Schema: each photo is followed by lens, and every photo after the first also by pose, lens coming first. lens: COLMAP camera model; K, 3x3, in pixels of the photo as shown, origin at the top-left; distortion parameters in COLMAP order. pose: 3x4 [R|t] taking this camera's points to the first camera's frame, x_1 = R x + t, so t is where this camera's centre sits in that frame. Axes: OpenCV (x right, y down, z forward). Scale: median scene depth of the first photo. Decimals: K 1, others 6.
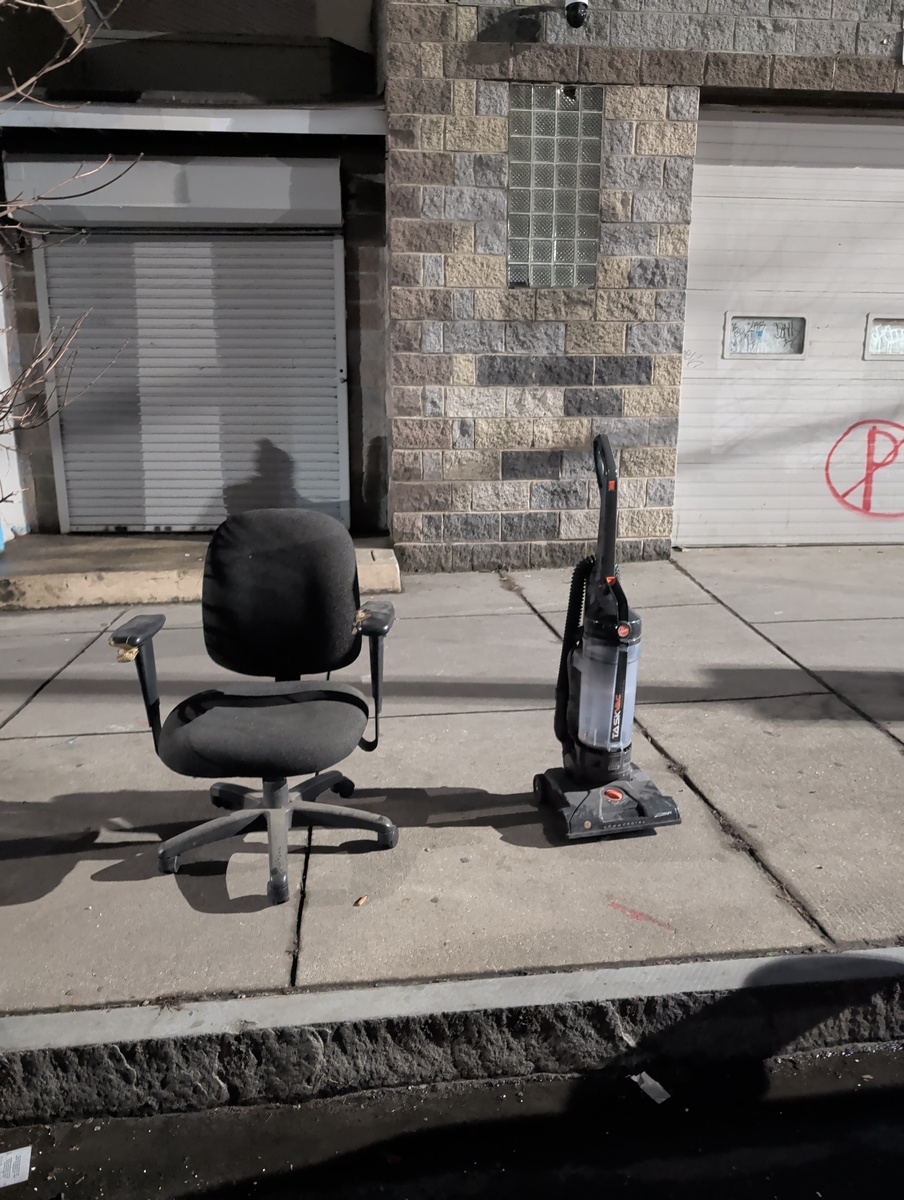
lens RADIAL K [[889.3, 0, 444.2], [0, 889.3, 601.6], [0, 0, 1]] dist [0.003923, -0.000545]
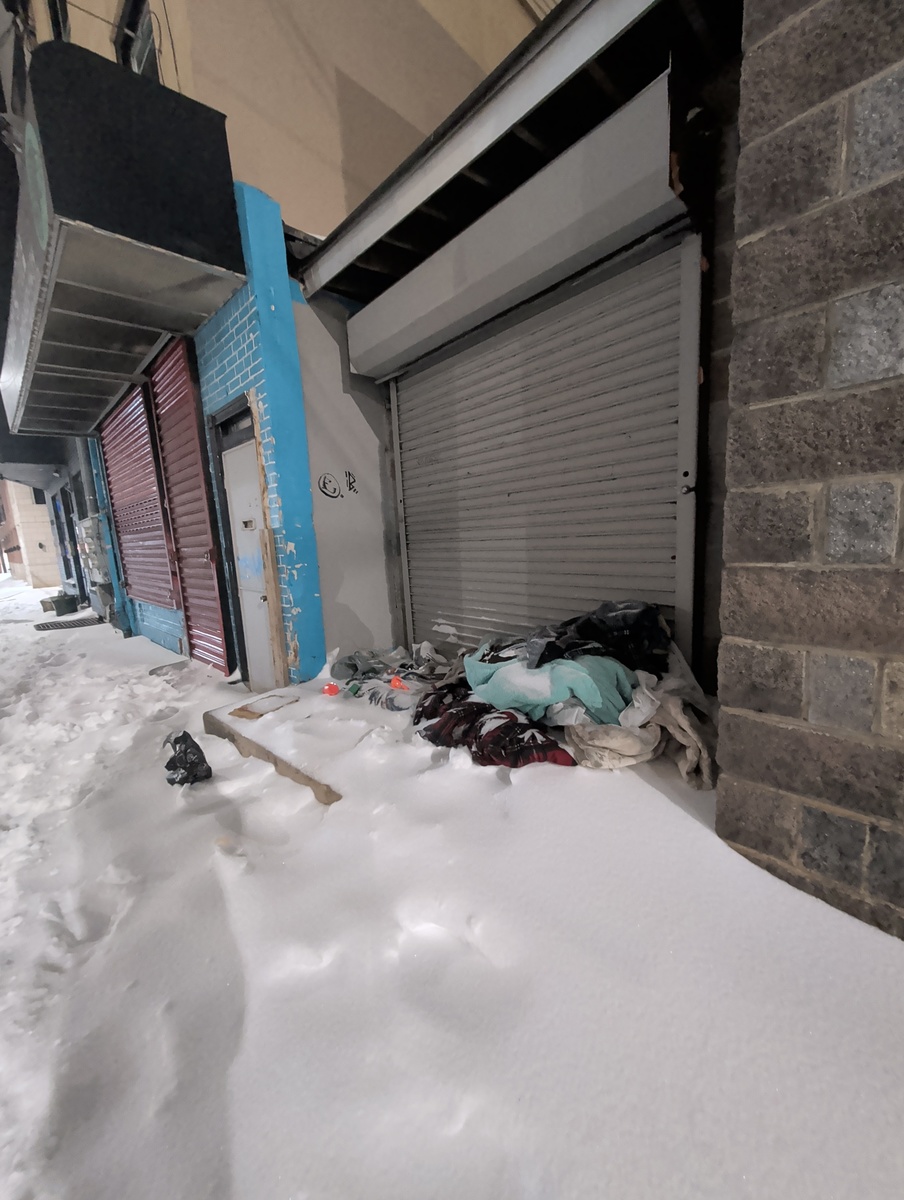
lens RADIAL K [[448.3, 0, 456.2], [0, 448.3, 595.3], [0, 0, 1]] dist [0.005601, 0.000080]
pose [[0.640822, 0.072983, -0.764213, 0.025057], [-0.110758, 0.993845, 0.002038, -0.178017], [0.759658, 0.083337, 0.644961, 0.763238]]
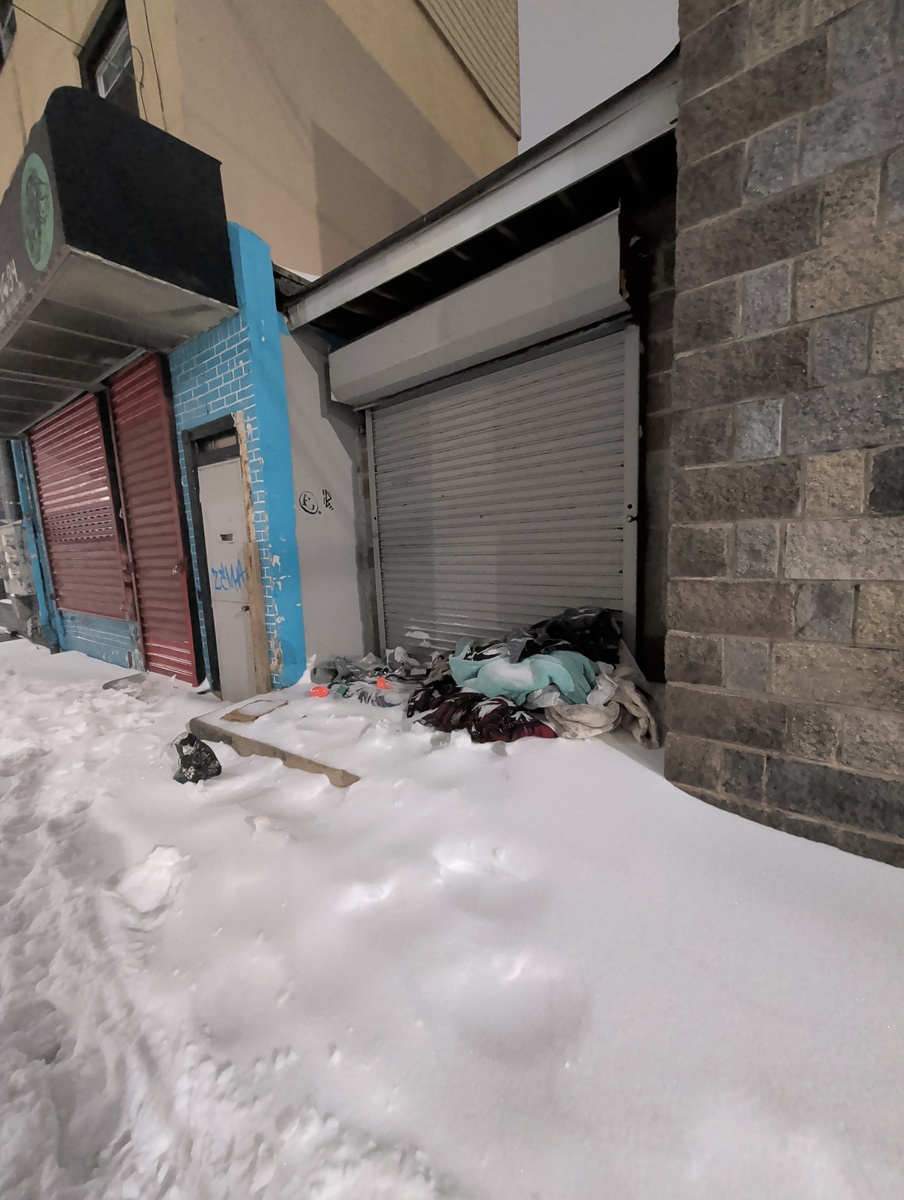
lens RADIAL K [[448.3, 0, 453.0], [0, 448.3, 595.1], [0, 0, 1]] dist [0.005601, 0.000080]
pose [[0.747510, 0.051158, -0.662277, 0.032756], [-0.102202, 0.994016, -0.038571, -0.169027], [0.656341, 0.096519, 0.748265, 0.681848]]
